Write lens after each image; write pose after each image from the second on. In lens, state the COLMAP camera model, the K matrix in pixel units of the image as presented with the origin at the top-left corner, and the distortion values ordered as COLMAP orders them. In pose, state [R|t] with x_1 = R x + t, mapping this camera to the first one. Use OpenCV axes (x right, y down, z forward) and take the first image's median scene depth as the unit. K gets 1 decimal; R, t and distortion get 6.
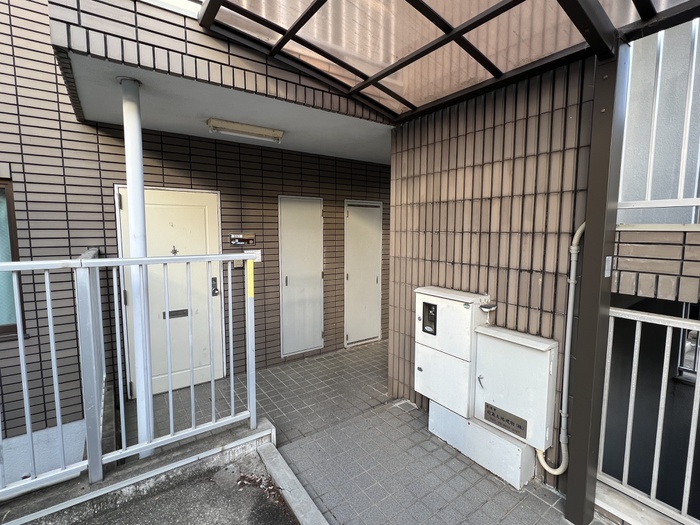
lens RADIAL K [[338.0, 0, 350.0], [0, 338.0, 262.5], [0, 0, 1]] dist [-0.002229, 0.000025]
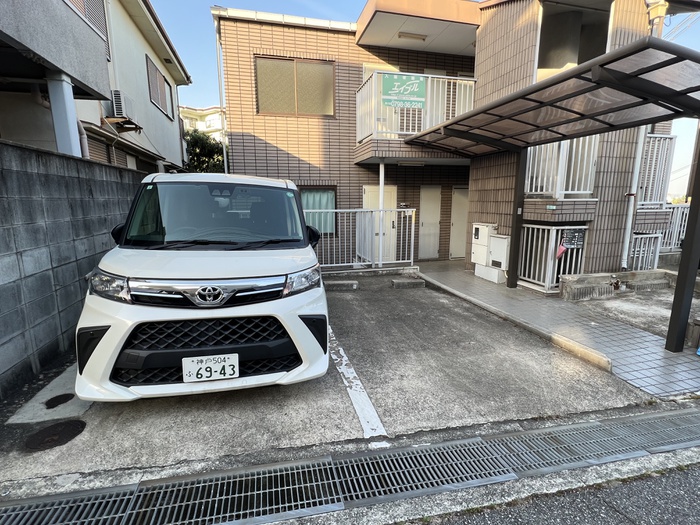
lens RADIAL K [[338.0, 0, 350.0], [0, 338.0, 262.5], [0, 0, 1]] dist [-0.002229, 0.000025]
pose [[0.934335, 0.056815, -0.351840, 0.241517], [-0.027117, 0.995683, 0.088771, 0.178116], [0.355364, -0.073401, 0.931842, -1.870289]]
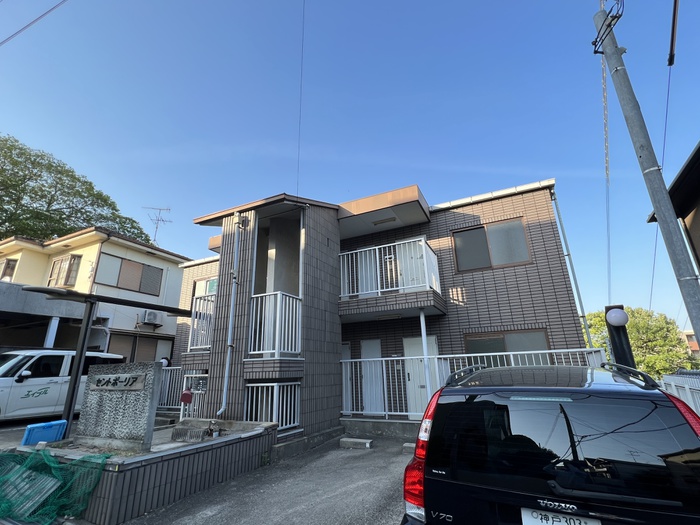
lens RADIAL K [[338.0, 0, 350.0], [0, 338.0, 262.5], [0, 0, 1]] dist [-0.002229, 0.000025]
pose [[0.490917, -0.285078, -0.823244, 3.721309], [-0.056702, 0.932489, -0.356720, 0.161702], [0.869359, 0.221800, 0.441610, 0.238963]]
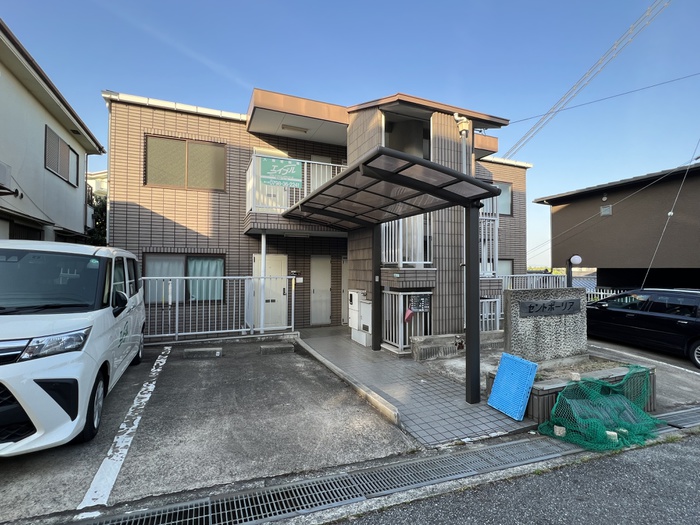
lens RADIAL K [[338.0, 0, 350.0], [0, 338.0, 262.5], [0, 0, 1]] dist [-0.002229, 0.000025]
pose [[0.978513, -0.003582, -0.206156, 0.797421], [-0.020578, 0.993161, -0.114926, 0.178504], [0.205158, 0.116699, 0.971747, -1.827497]]
